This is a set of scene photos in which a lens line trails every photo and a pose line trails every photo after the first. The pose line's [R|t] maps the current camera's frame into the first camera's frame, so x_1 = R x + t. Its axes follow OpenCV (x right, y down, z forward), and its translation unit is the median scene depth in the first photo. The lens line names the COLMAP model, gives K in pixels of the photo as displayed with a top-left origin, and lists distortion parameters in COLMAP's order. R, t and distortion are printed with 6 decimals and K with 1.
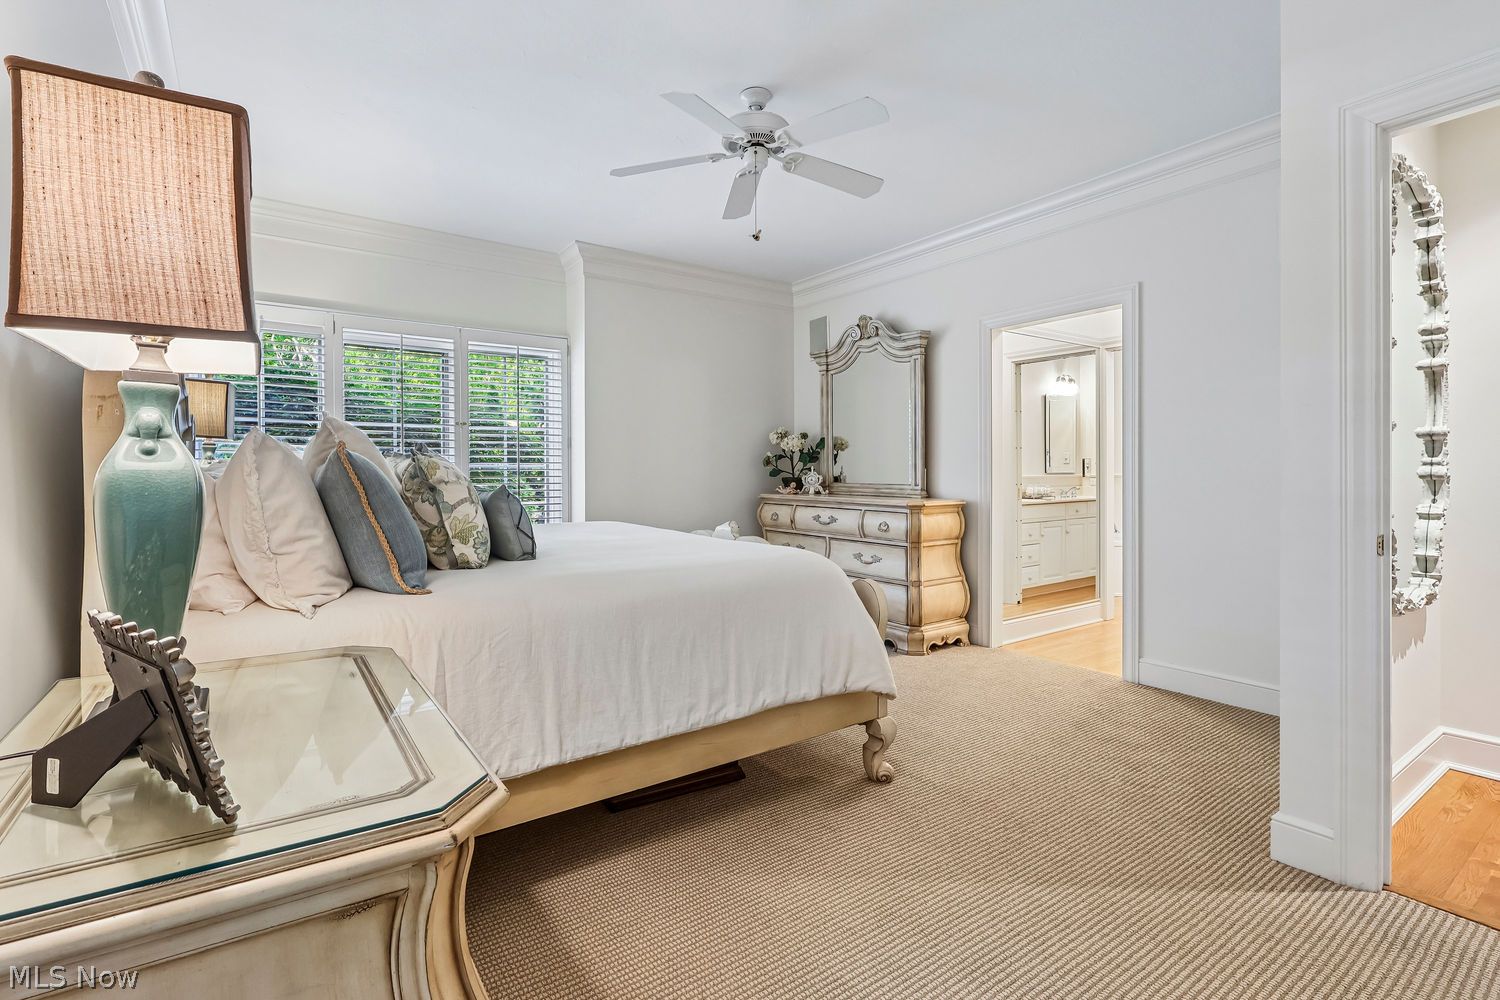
lens RADIAL K [[695.9, 0, 744.1], [0, 695.9, 486.5], [0, 0, 1]] dist [0.007550, -0.000036]
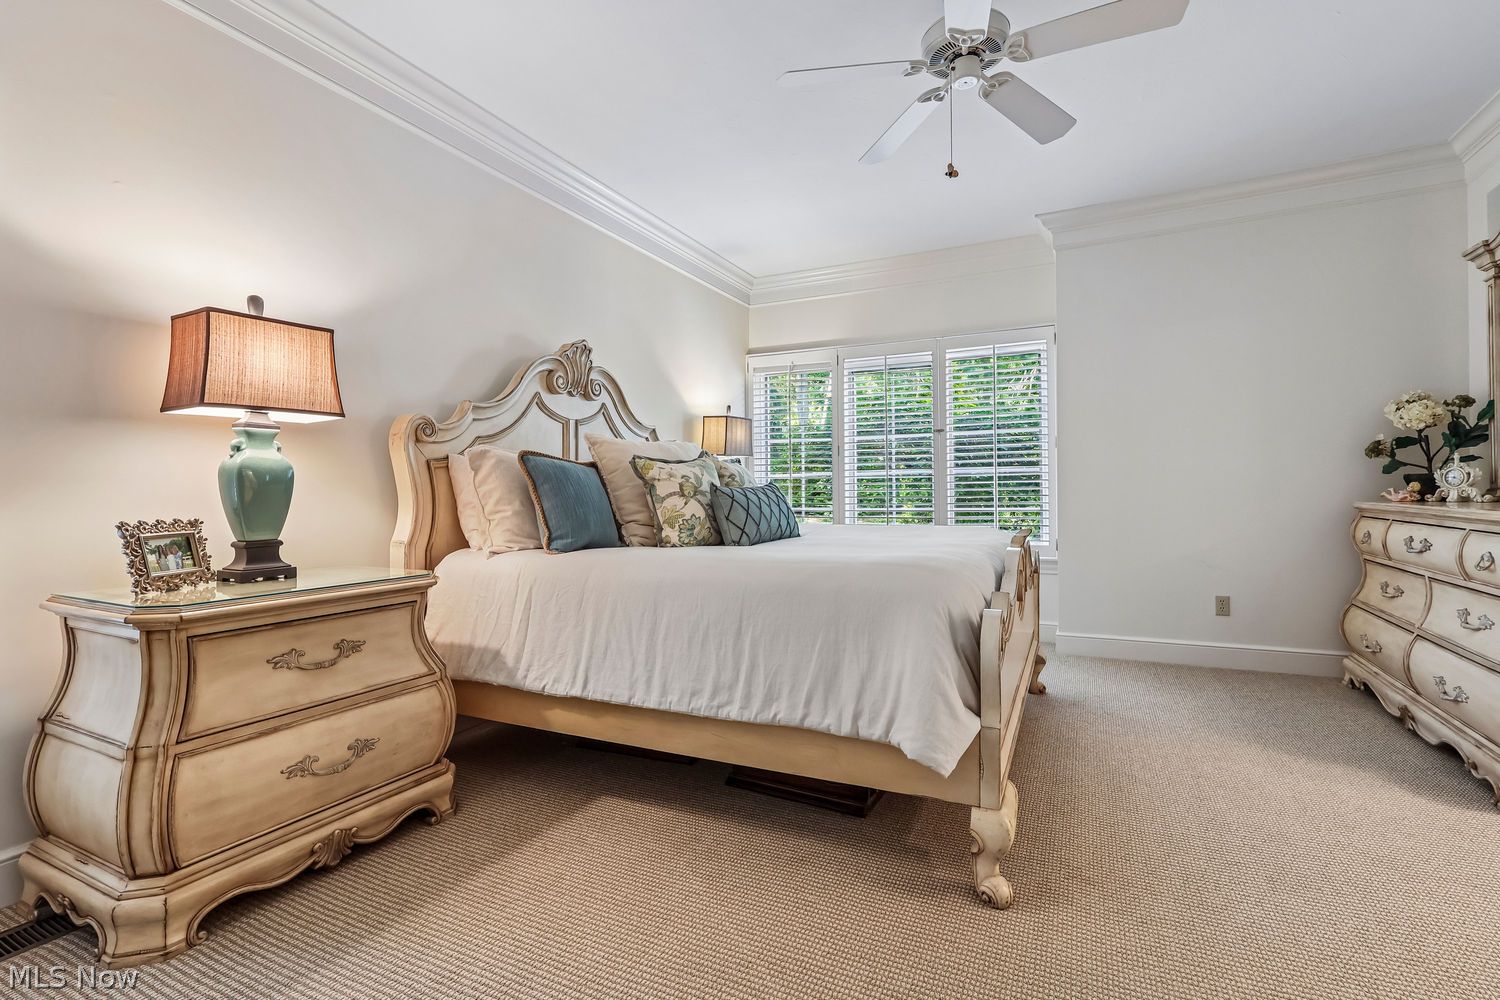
lens RADIAL K [[695.9, 0, 742.6], [0, 695.9, 505.3], [0, 0, 1]] dist [0.007550, -0.000036]
pose [[0.480374, 0.010846, -0.876997, 0.668029], [-0.006598, 0.999940, 0.008753, 0.025599], [0.877039, 0.001582, 0.480416, 0.445172]]
